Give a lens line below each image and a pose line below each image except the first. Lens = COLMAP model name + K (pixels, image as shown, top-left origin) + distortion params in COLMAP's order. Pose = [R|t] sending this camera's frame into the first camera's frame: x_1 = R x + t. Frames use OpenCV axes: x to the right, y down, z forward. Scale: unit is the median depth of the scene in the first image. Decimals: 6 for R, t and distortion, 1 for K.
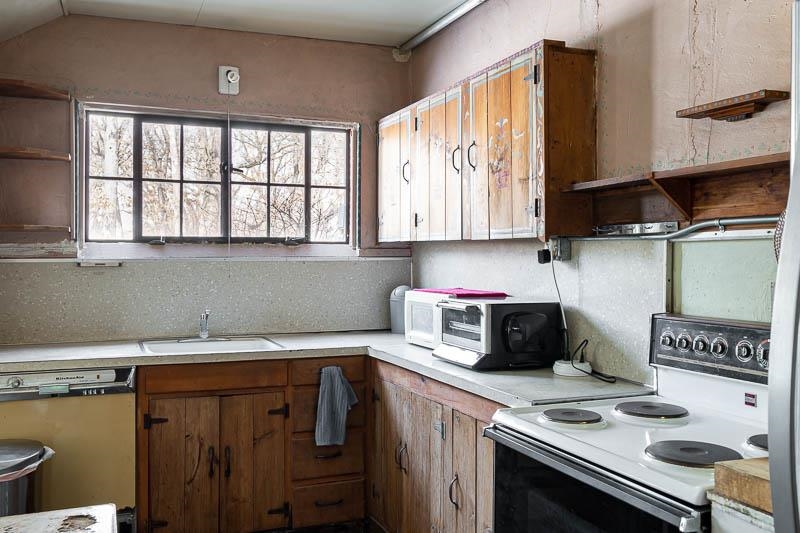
lens RADIAL K [[863.4, 0, 403.4], [0, 863.4, 268.7], [0, 0, 1]] dist [0.022954, 0.000000]
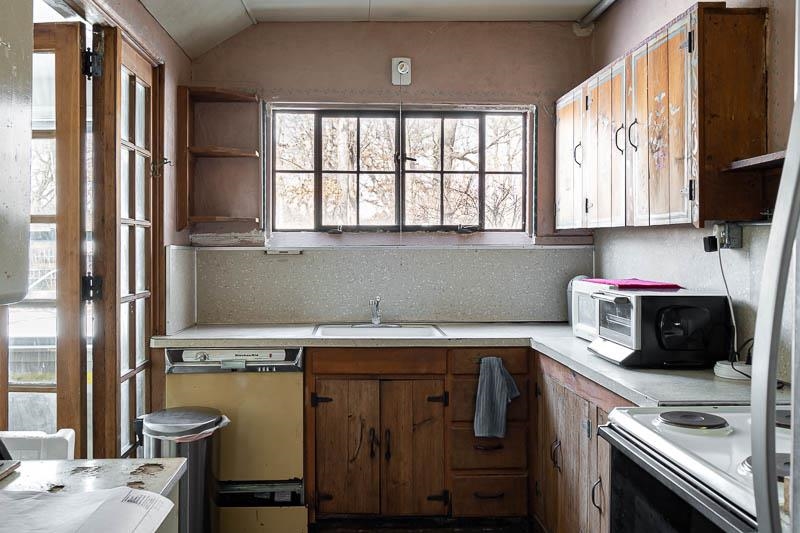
lens RADIAL K [[957.7, 0, 400.5], [0, 957.7, 268.6], [0, 0, 1]] dist [0.021080, 0.000000]
pose [[0.918350, 0.008389, -0.395681, 0.257011], [-0.004490, 0.999932, 0.010779, 0.002015], [0.395744, -0.008123, 0.918325, -0.037654]]
